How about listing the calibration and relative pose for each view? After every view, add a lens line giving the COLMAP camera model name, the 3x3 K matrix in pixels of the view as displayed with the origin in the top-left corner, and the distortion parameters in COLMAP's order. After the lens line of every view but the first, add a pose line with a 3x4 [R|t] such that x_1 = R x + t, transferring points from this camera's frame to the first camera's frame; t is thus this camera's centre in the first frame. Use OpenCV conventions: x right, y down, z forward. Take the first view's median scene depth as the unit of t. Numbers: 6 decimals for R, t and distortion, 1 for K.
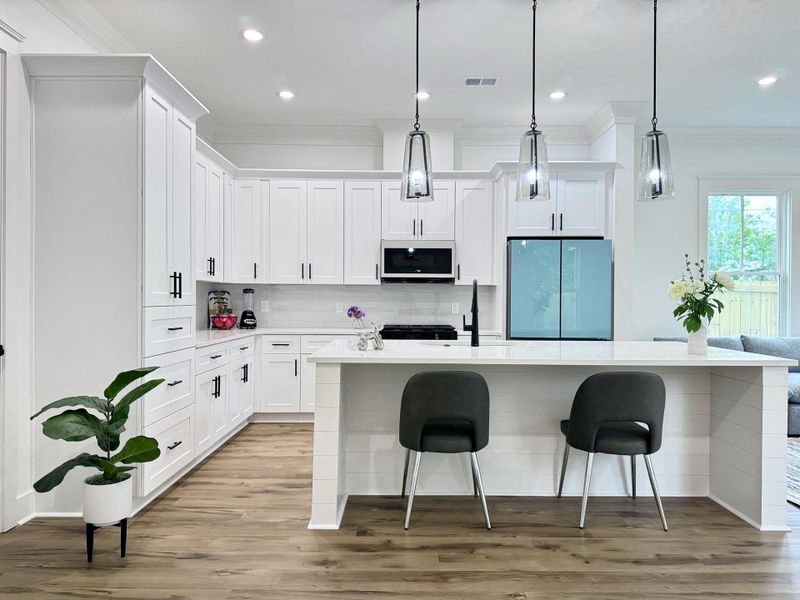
lens RADIAL K [[563.3, 0, 403.0], [0, 563.3, 308.3], [0, 0, 1]] dist [0.060223, -0.053908]
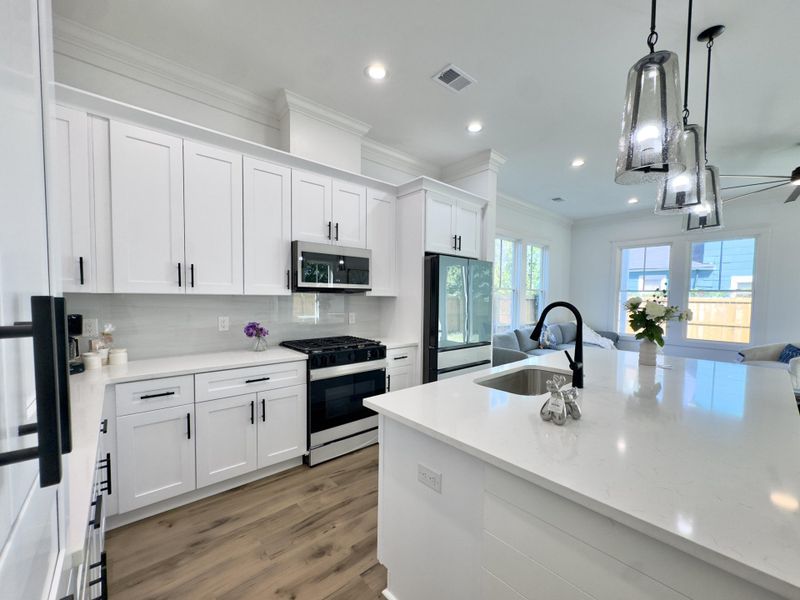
lens RADIAL K [[322.3, 0, 395.6], [0, 322.3, 311.5], [0, 0, 1]] dist [-0.002135, 0.001089]
pose [[0.759902, -0.028468, 0.649415, -0.338669], [-0.000150, 0.999033, 0.043969, -0.057045], [-0.650038, -0.033510, 0.759162, 0.786352]]
